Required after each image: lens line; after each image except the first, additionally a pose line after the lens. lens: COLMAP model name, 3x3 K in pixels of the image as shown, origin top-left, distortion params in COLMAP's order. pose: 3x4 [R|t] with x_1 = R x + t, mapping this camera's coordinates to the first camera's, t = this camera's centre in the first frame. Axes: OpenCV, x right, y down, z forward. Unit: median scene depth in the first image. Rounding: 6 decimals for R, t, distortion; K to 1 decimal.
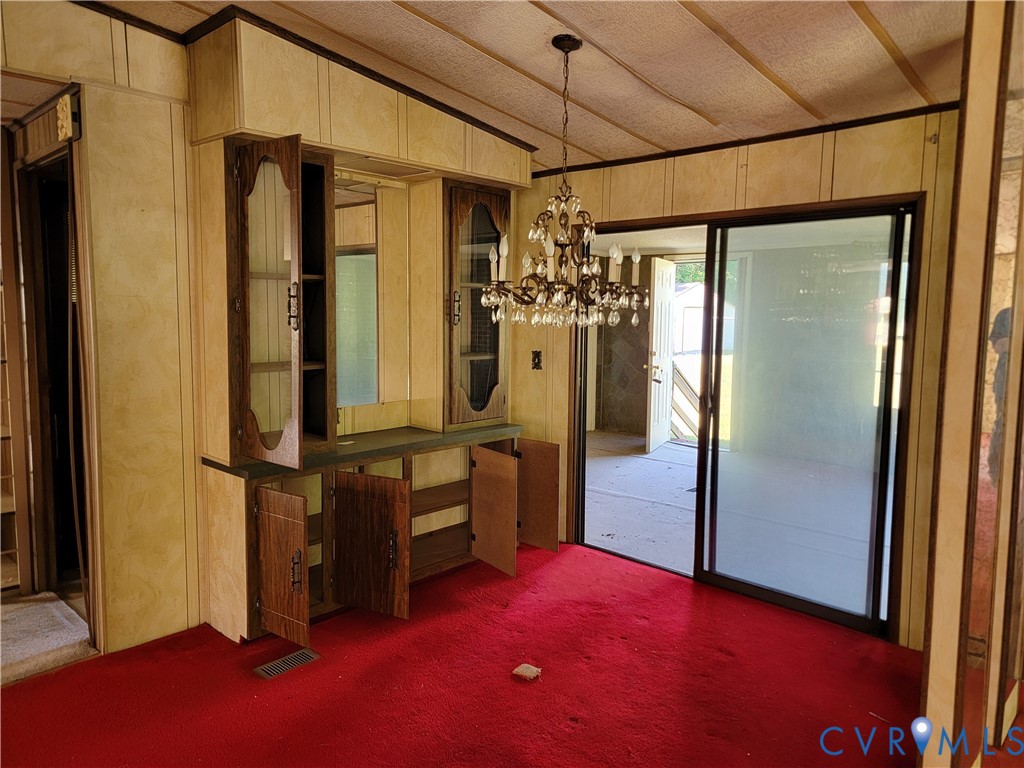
lens RADIAL K [[707.4, 0, 512.0], [0, 707.4, 384.0], [0, 0, 1]] dist [0.011180, 0.002280]
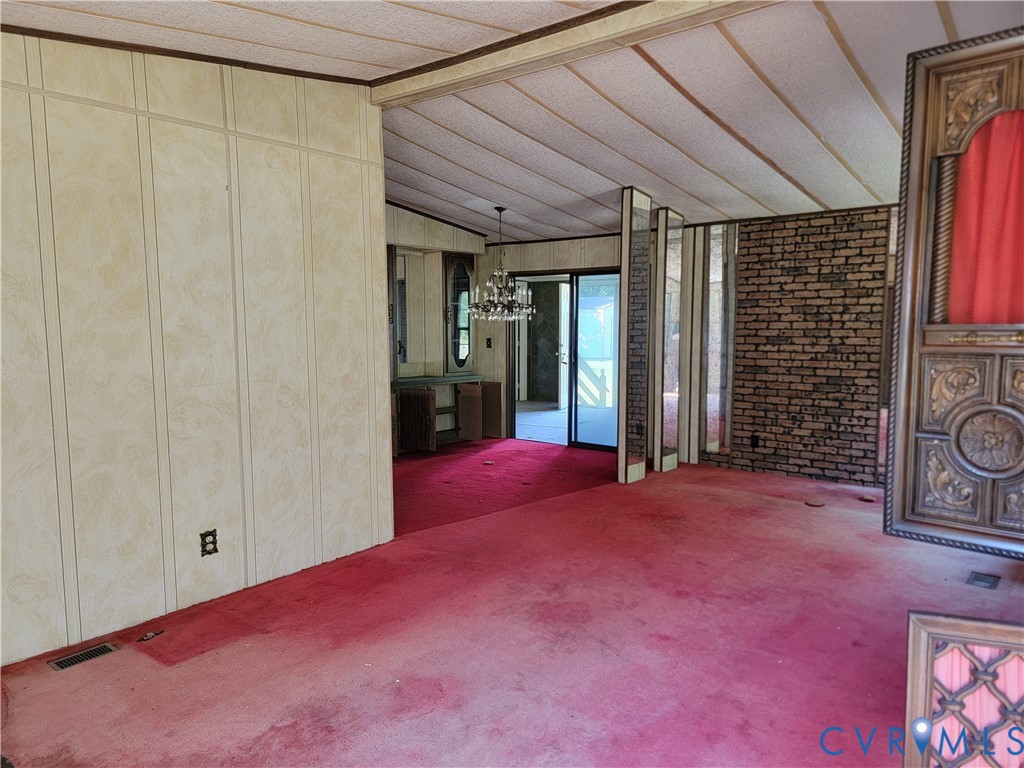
lens RADIAL K [[700.6, 0, 520.1], [0, 700.6, 381.3], [0, 0, 1]] dist [0.080611, -0.080851]
pose [[0.995780, -0.016713, 0.090239, -0.069450], [0.018591, 0.999627, -0.020013, 0.143832], [-0.089871, 0.021606, 0.995719, -1.155353]]
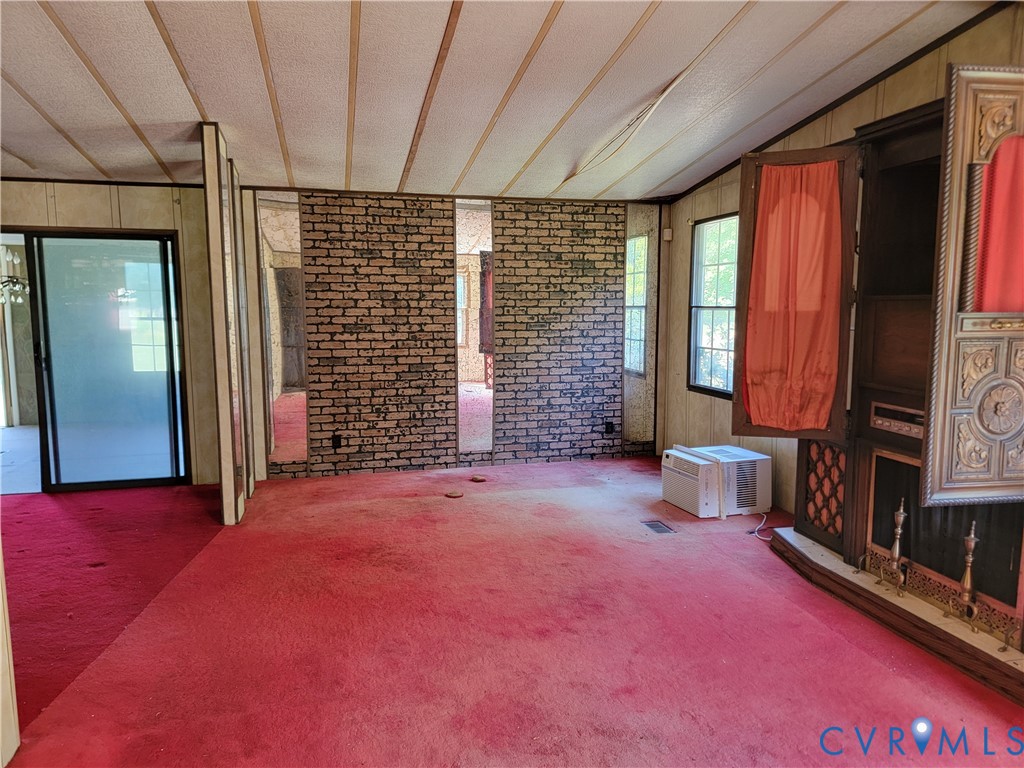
lens RADIAL K [[700.6, 0, 520.1], [0, 700.6, 381.3], [0, 0, 1]] dist [0.080611, -0.080851]
pose [[0.522625, -0.099001, 0.846795, -0.467813], [0.093711, 0.993887, 0.058361, 0.076401], [-0.847397, 0.048854, 0.528707, -0.592706]]
